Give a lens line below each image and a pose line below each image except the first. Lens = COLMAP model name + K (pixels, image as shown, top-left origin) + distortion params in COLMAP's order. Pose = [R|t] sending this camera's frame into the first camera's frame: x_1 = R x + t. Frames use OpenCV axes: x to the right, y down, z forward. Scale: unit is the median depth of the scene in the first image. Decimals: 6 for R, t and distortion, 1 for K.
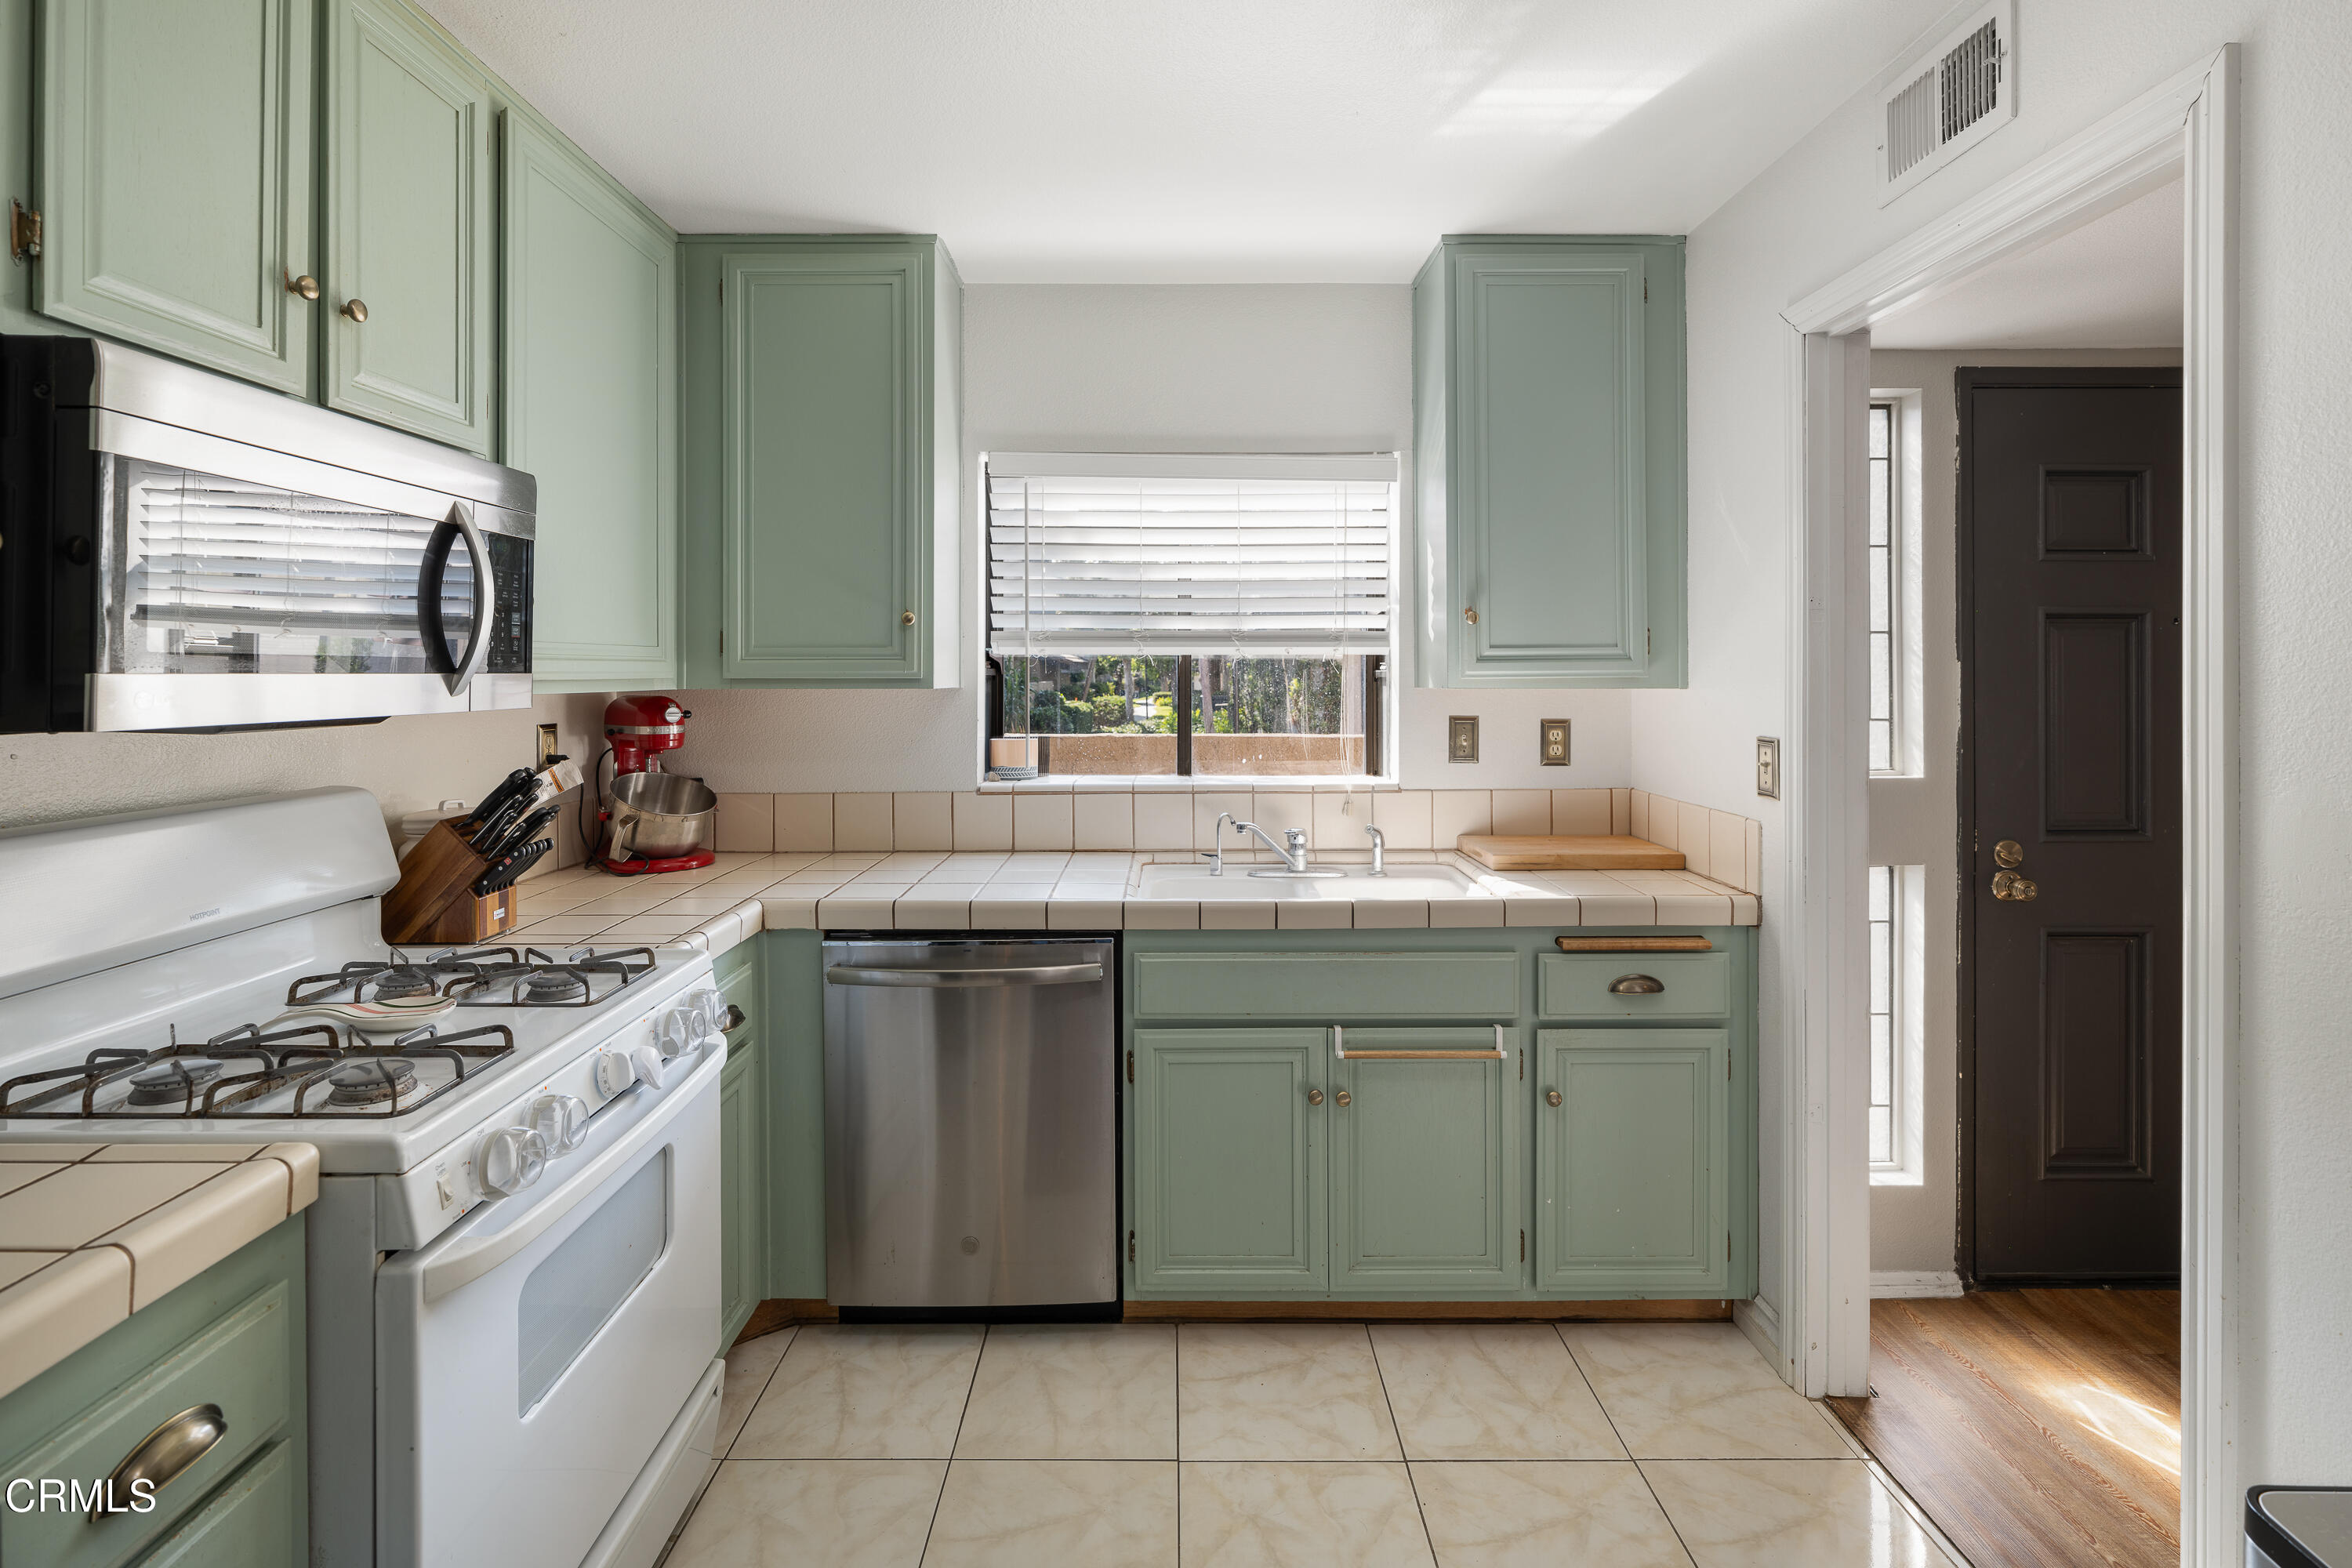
lens RADIAL K [[1083.6, 0, 1170.6], [0, 1083.6, 671.0], [0, 0, 1]] dist [-0.003737, 0.000534]
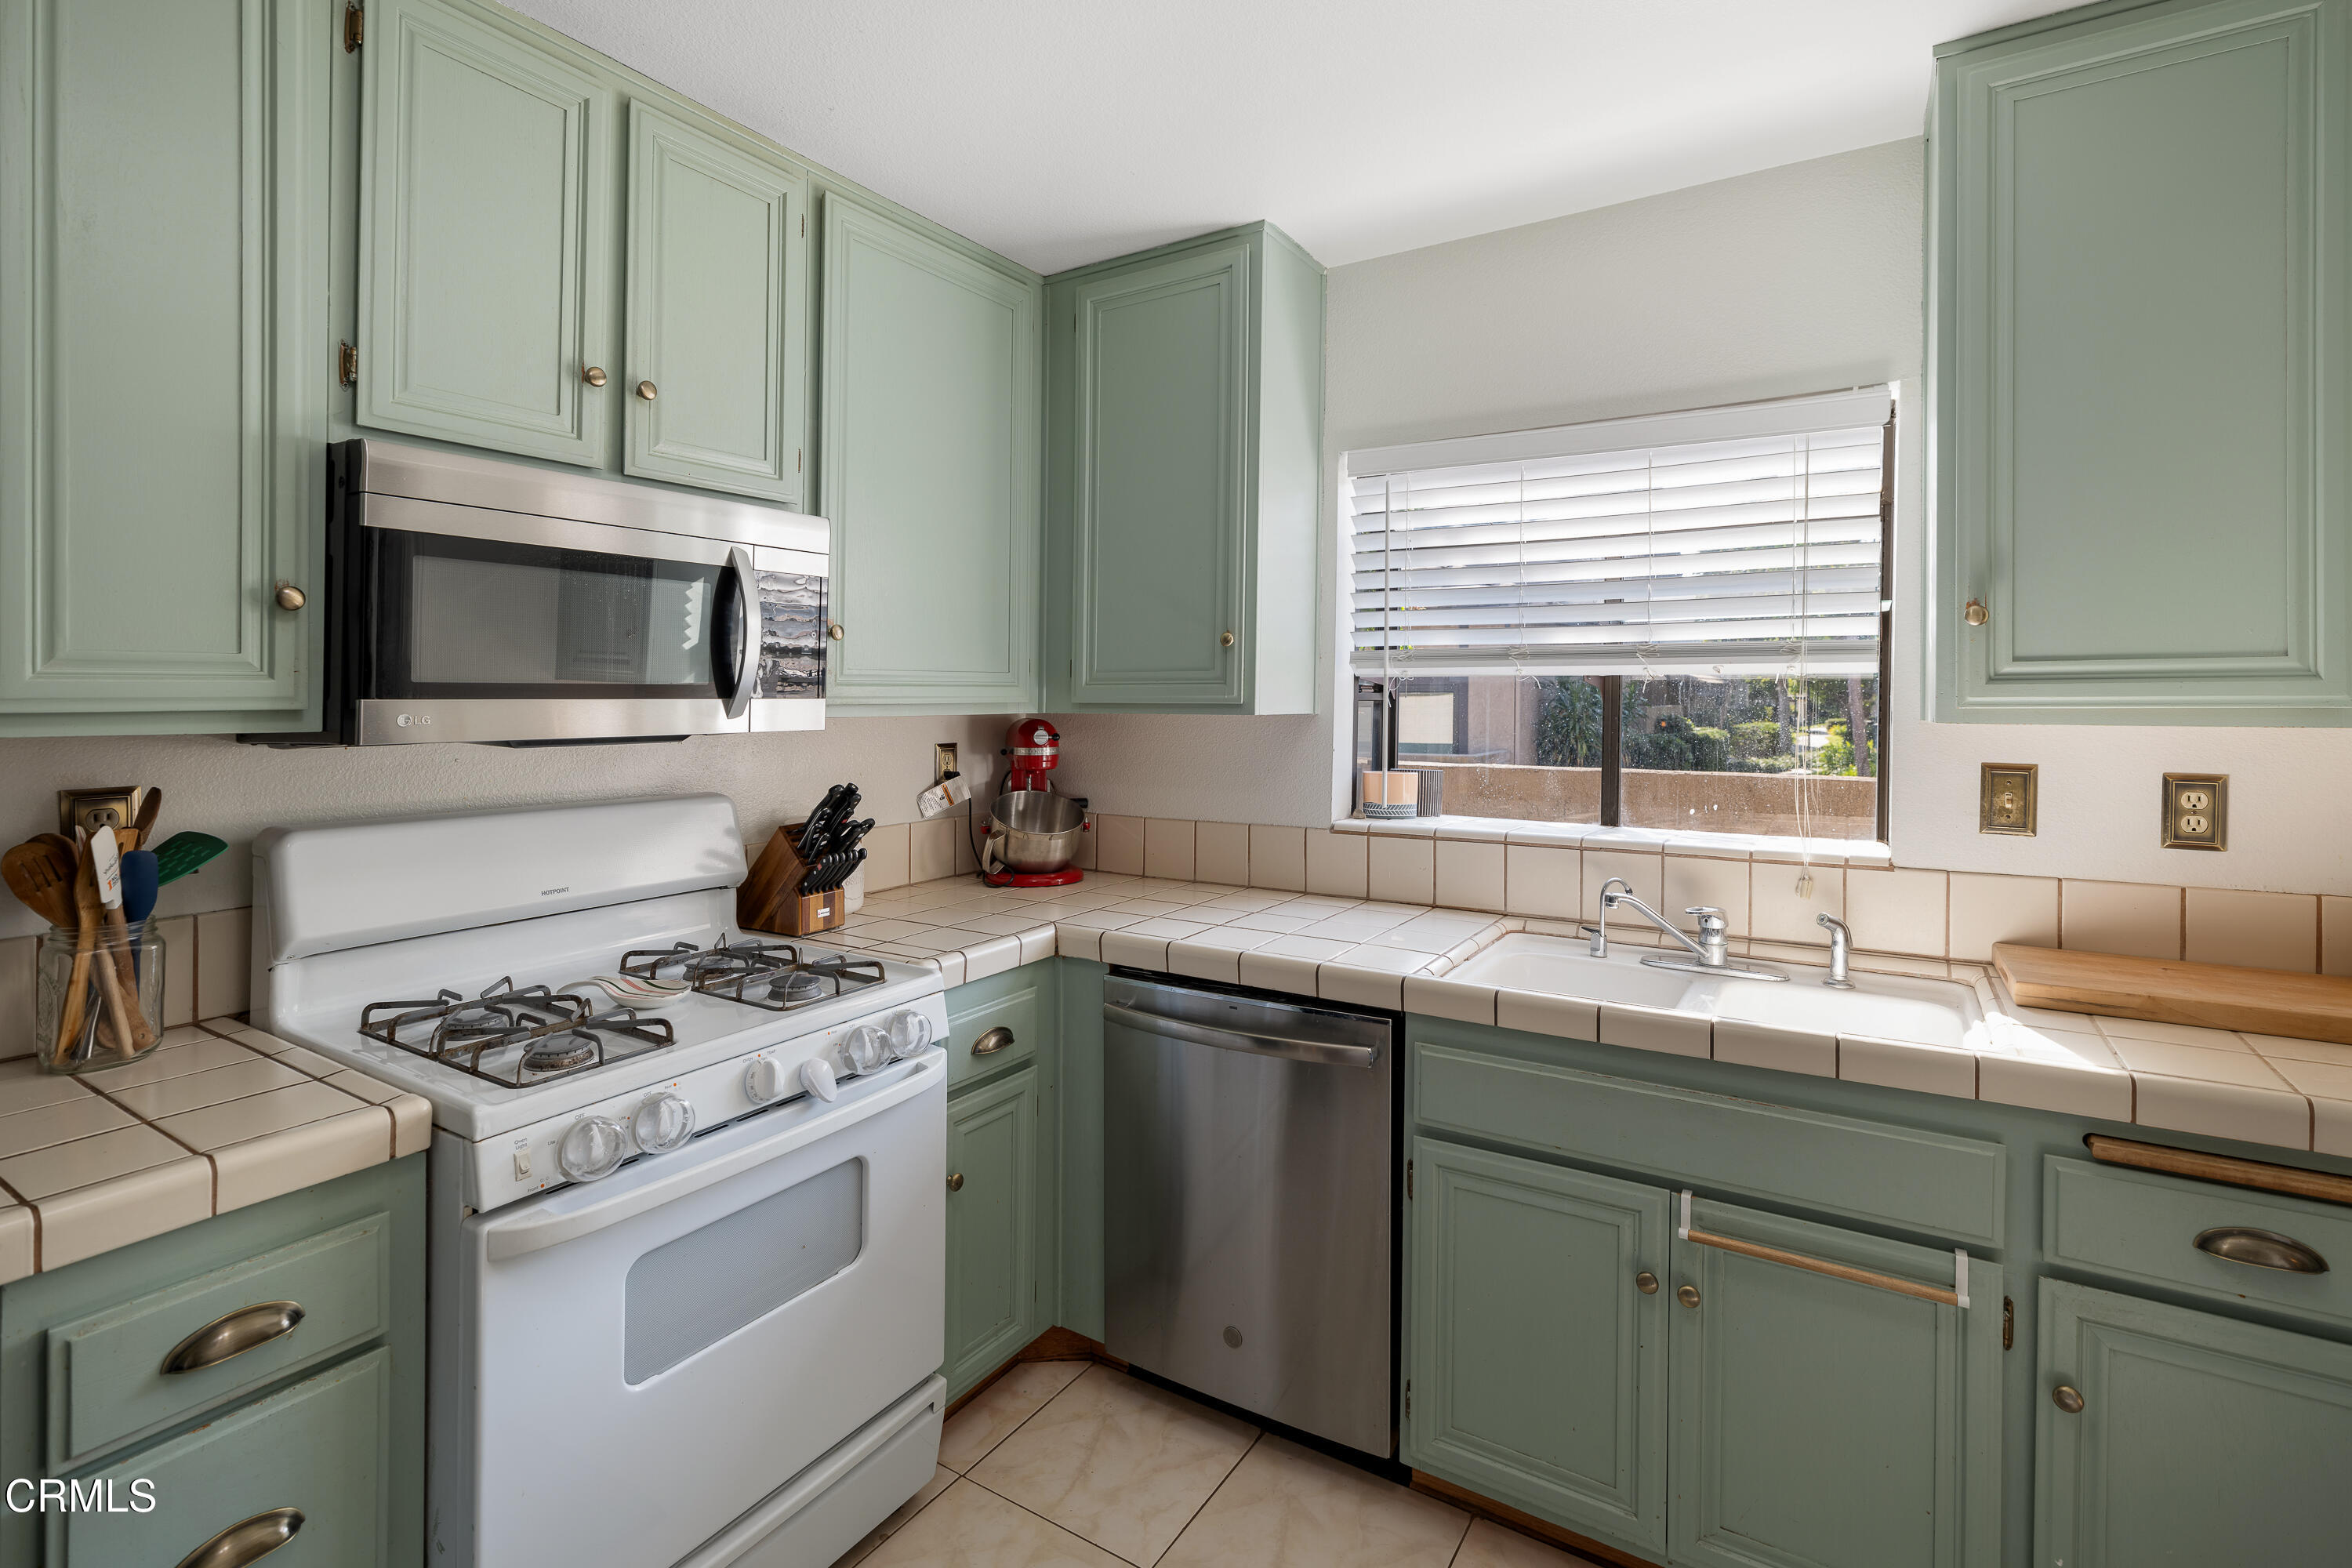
lens RADIAL K [[1090.8, 0, 1175.4], [0, 1090.8, 696.8], [0, 0, 1]] dist [-0.001702, -0.000523]
pose [[0.844822, 0.001655, -0.535045, 0.248739], [0.000062, 0.999995, 0.003190, -0.002400], [0.535047, -0.002728, 0.844818, 0.205821]]
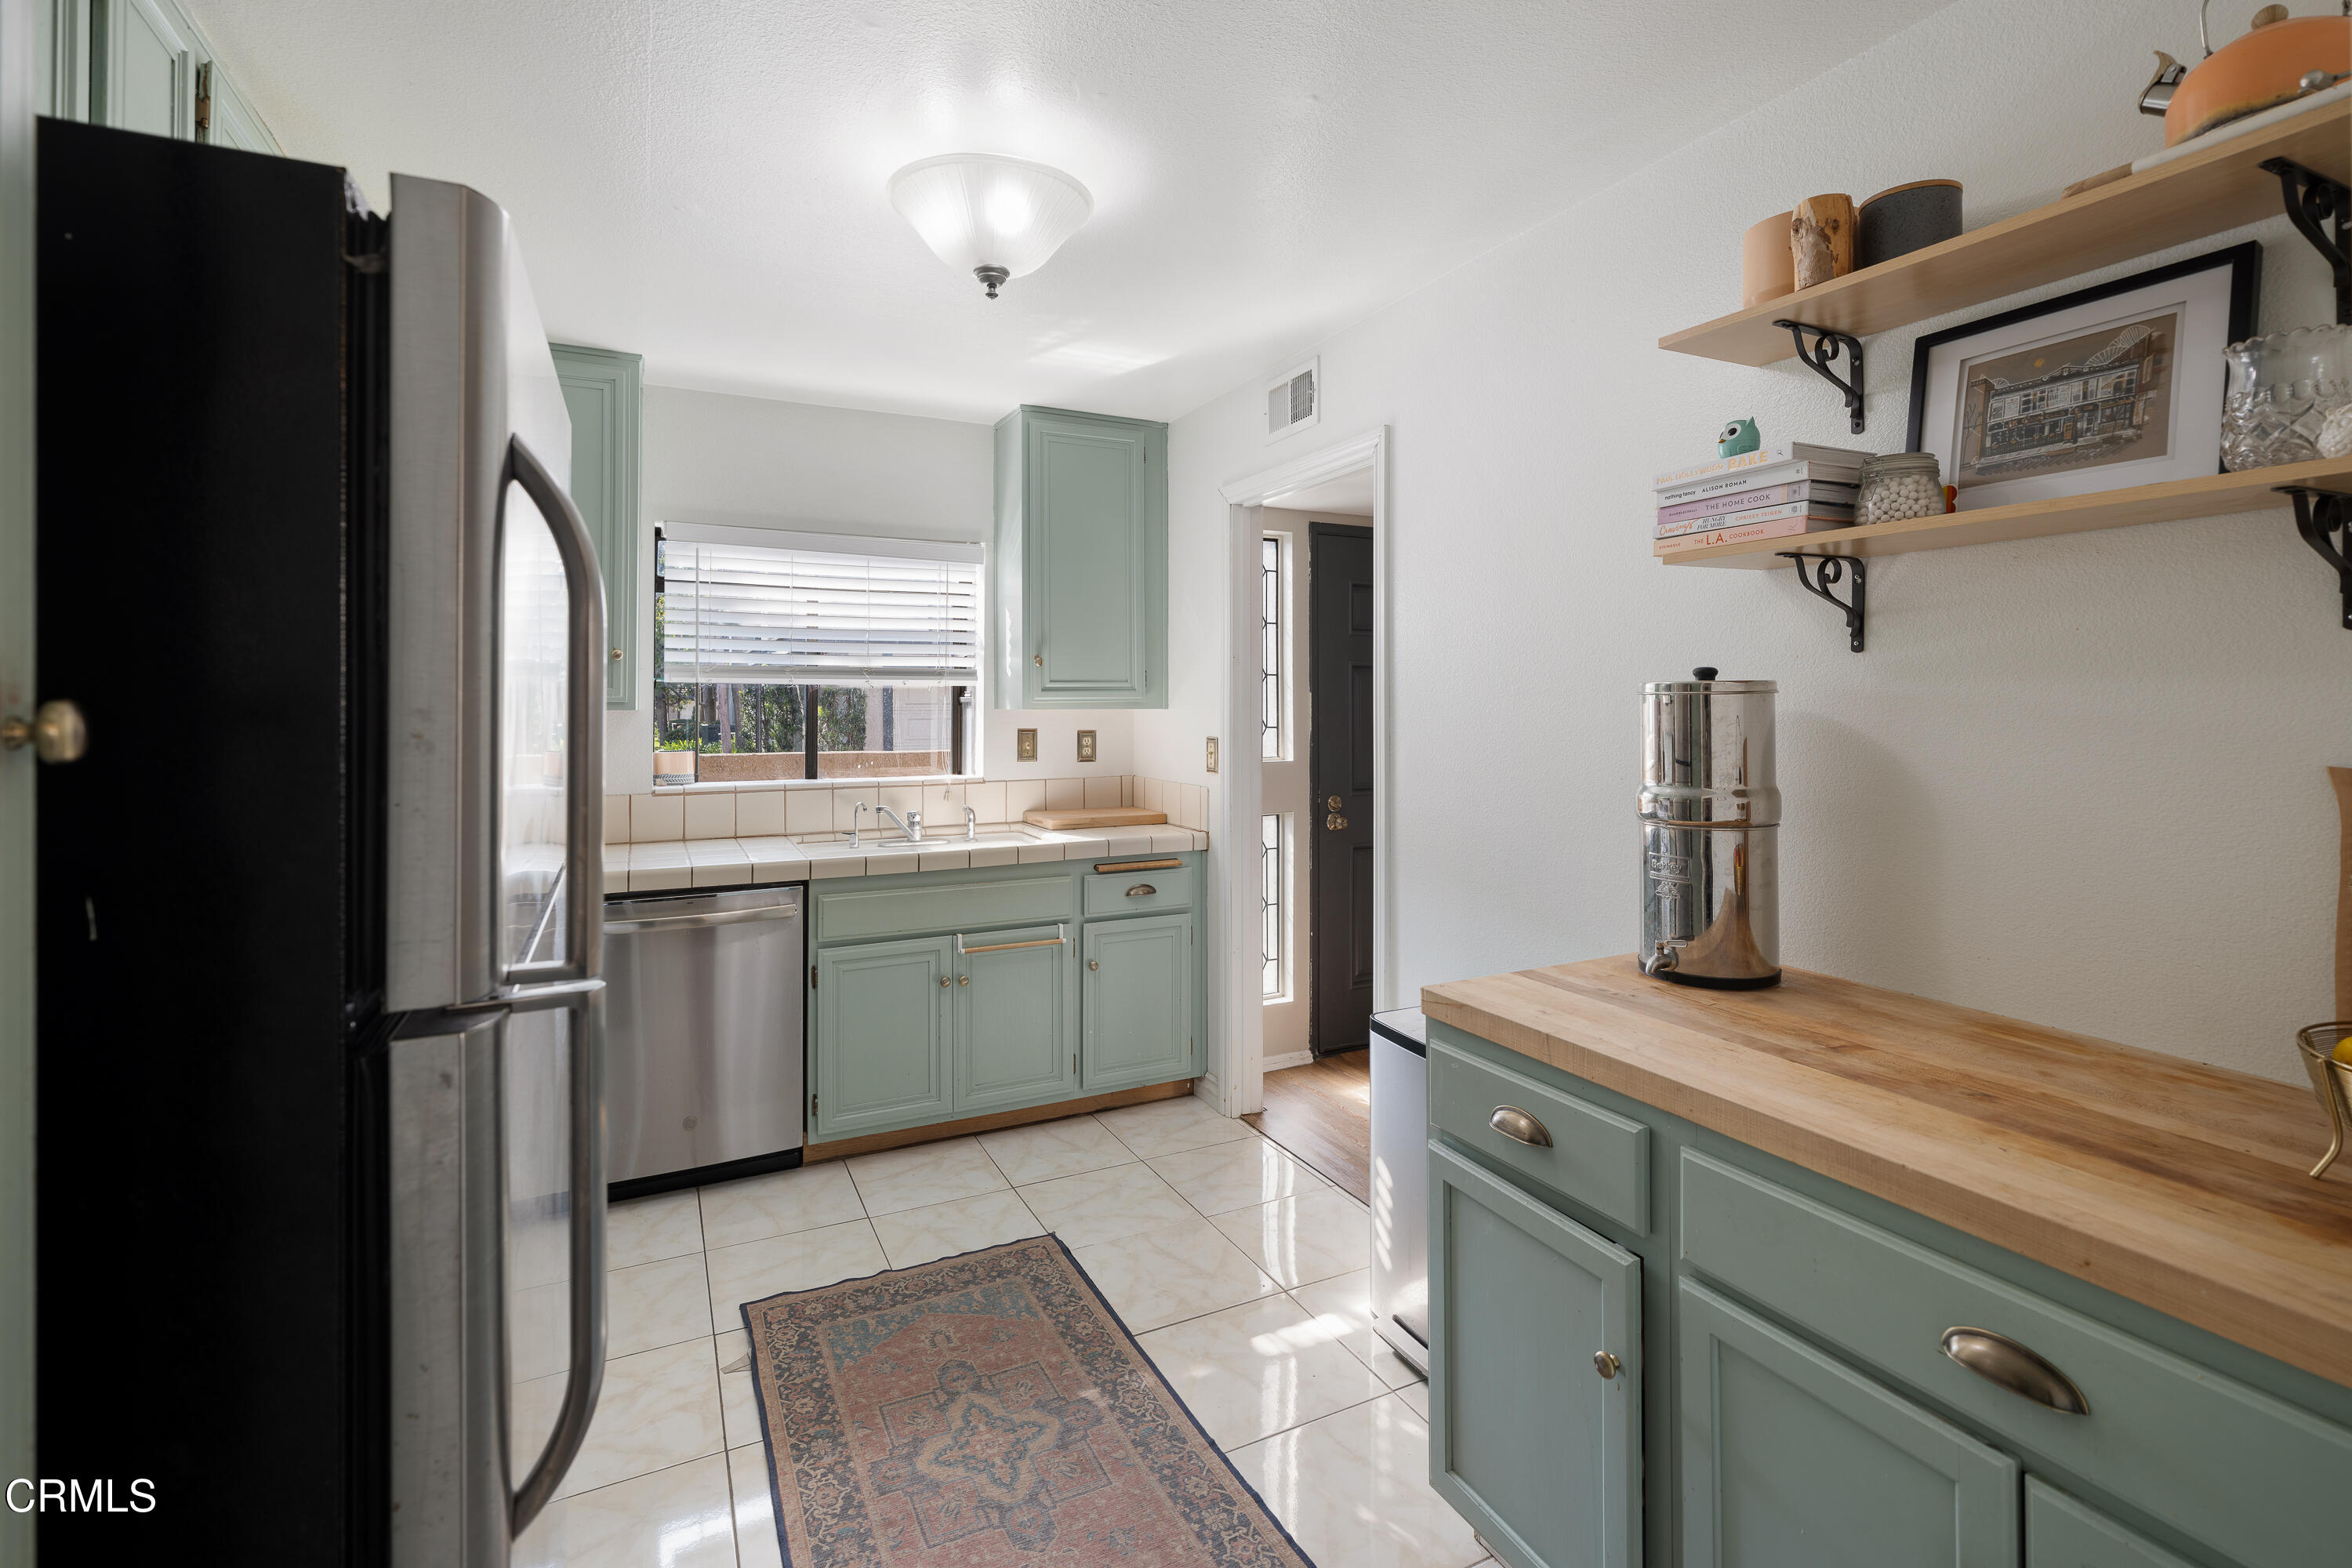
lens RADIAL K [[1054.0, 0, 1176.2], [0, 1054.0, 693.4], [0, 0, 1]] dist [0.000562, 0.000017]
pose [[0.894349, 0.004101, 0.447352, -0.226531], [-0.001205, 0.999976, -0.006756, 0.004681], [-0.447369, 0.005503, 0.894332, -0.431389]]
